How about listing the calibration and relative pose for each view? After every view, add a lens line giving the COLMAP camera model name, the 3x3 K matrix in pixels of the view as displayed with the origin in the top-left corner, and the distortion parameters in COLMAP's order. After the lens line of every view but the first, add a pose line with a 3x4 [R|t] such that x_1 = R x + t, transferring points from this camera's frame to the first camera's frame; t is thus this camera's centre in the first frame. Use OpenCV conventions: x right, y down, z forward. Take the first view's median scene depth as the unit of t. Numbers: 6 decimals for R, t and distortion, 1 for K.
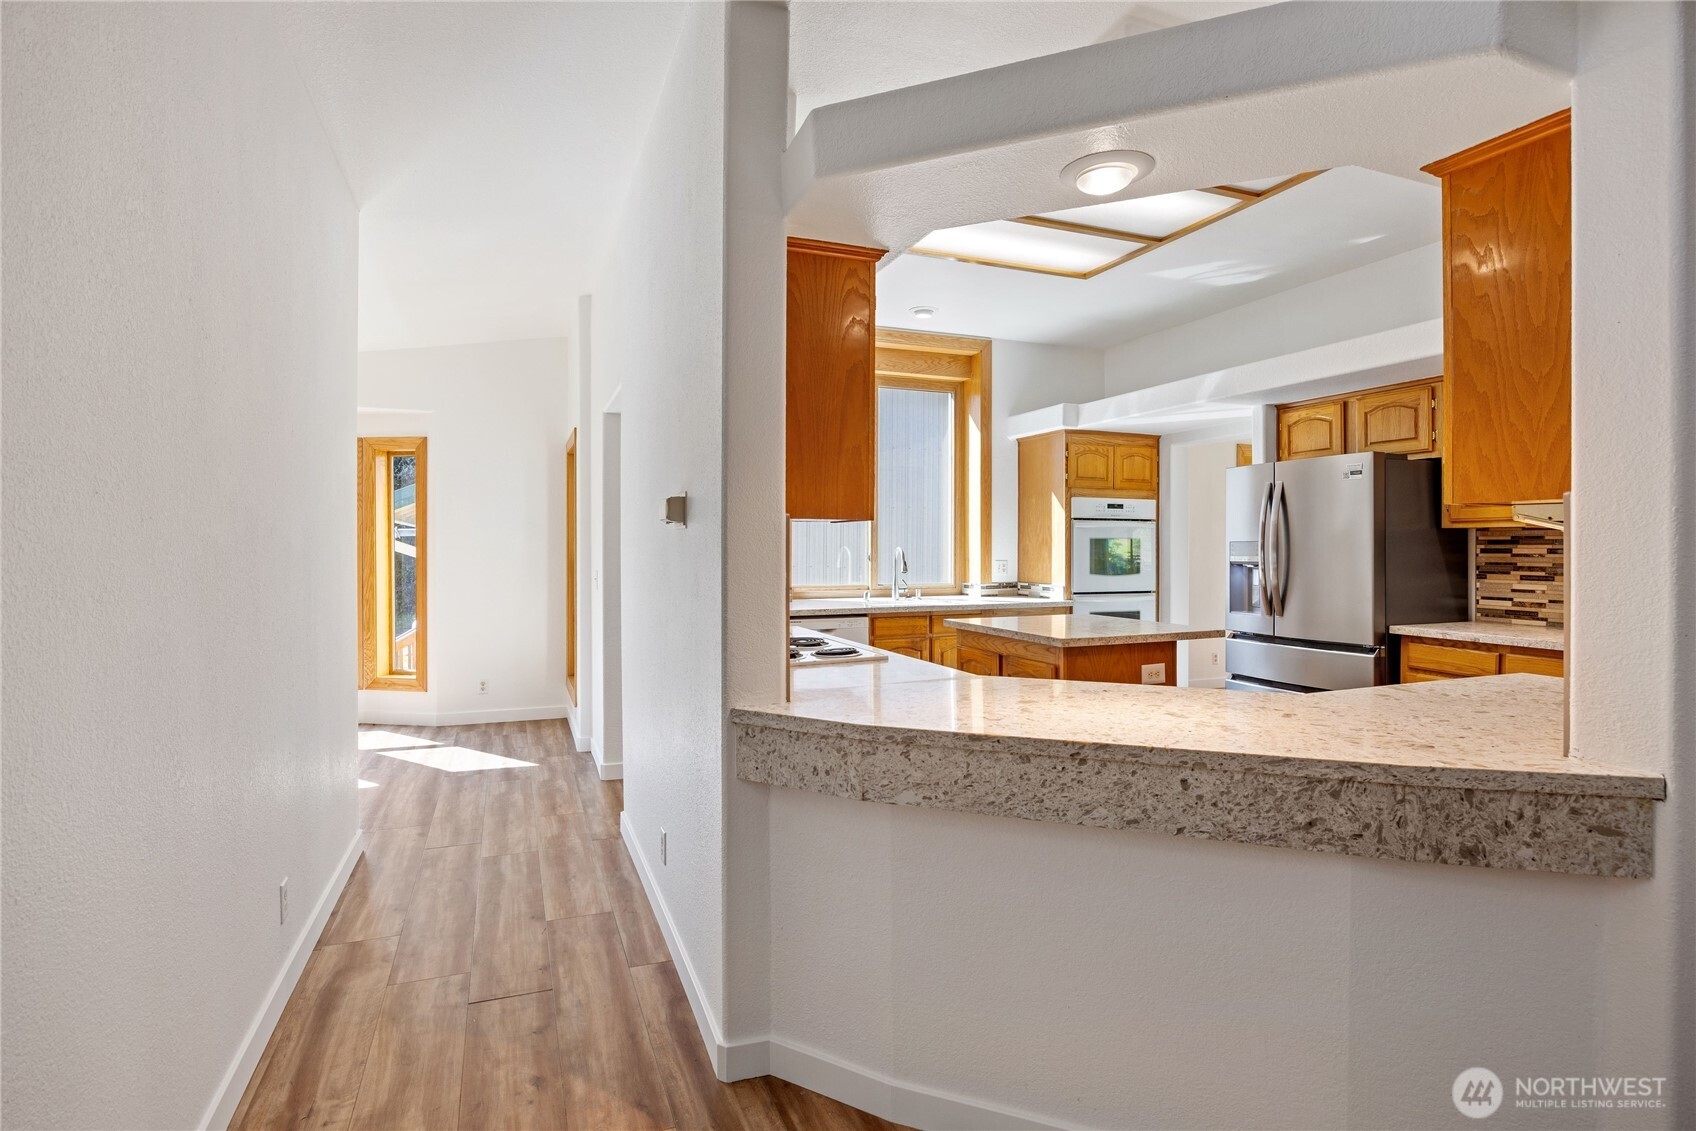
lens RADIAL K [[857.8, 0, 834.0], [0, 857.8, 542.1], [0, 0, 1]] dist [-0.005691, 0.000133]
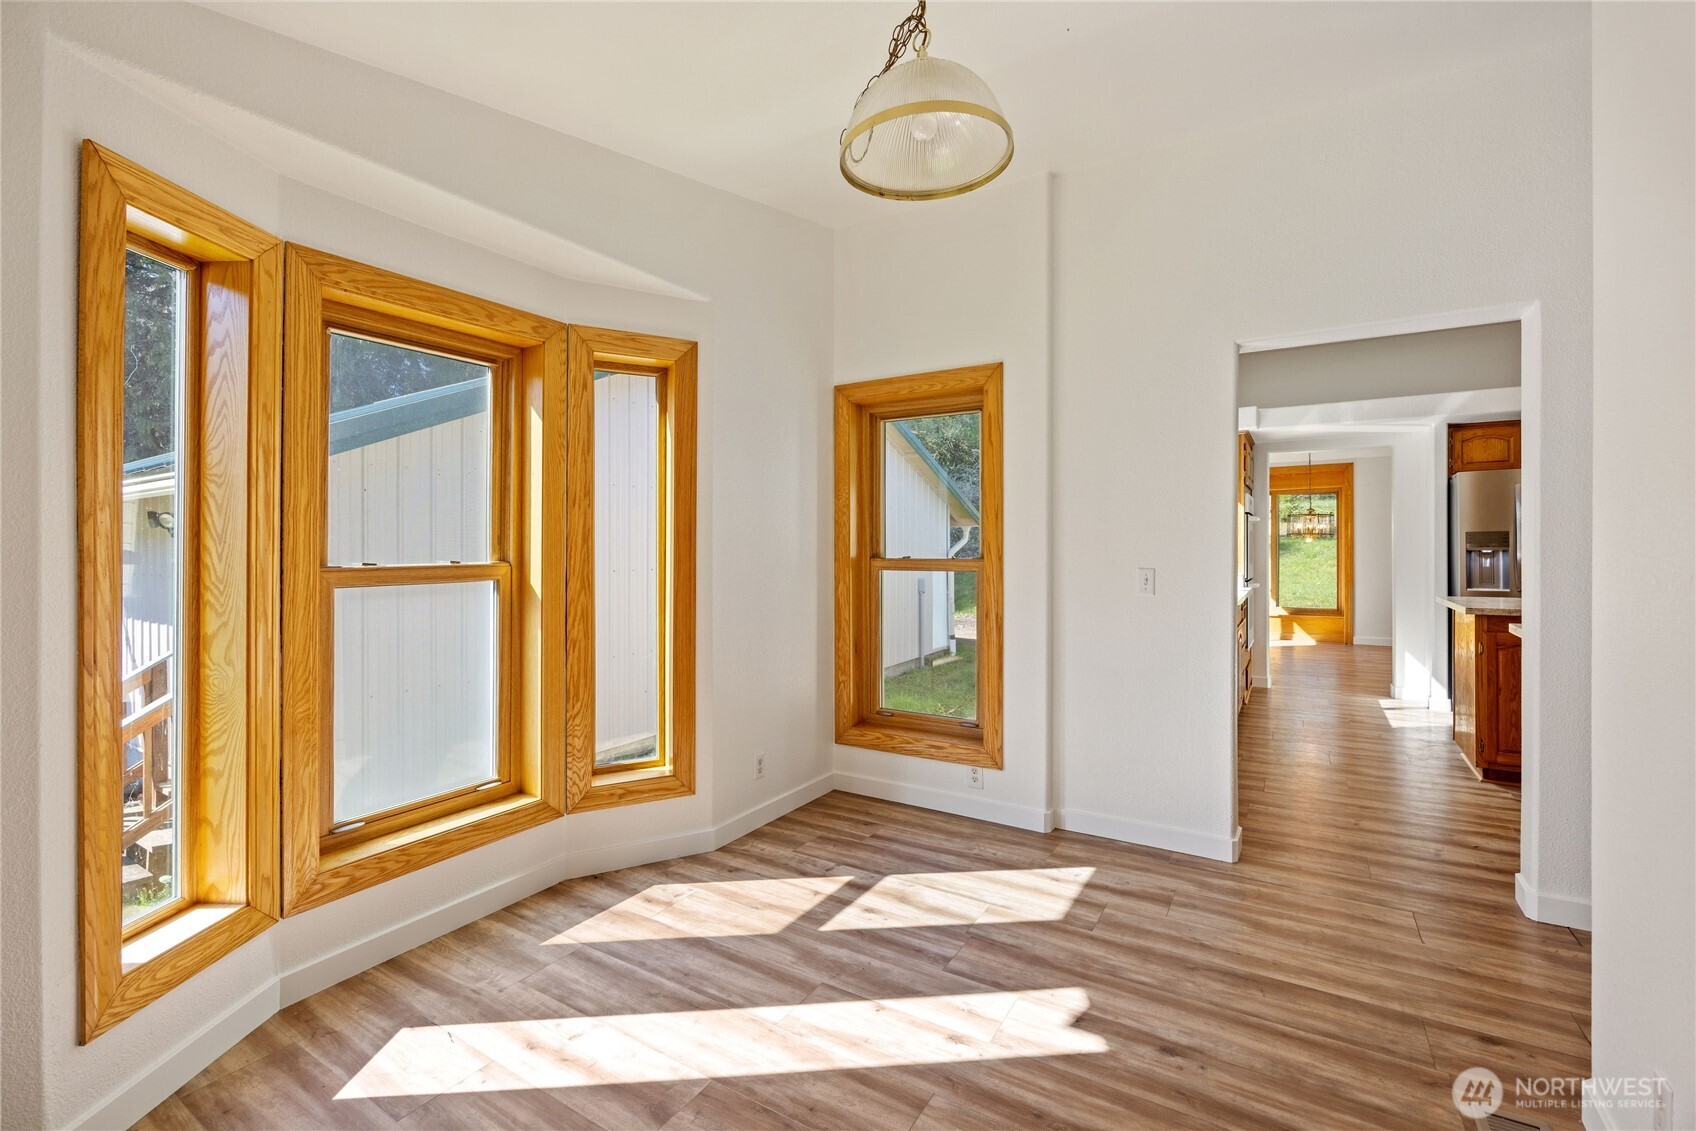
lens RADIAL K [[758.6, 0, 831.8], [0, 758.6, 551.3], [0, 0, 1]] dist [-0.018306, 0.002628]
pose [[0.804547, -0.010428, 0.593798, -0.706795], [0.005070, 0.999930, 0.010690, 0.009043], [-0.593868, -0.005590, 0.804543, 0.547690]]
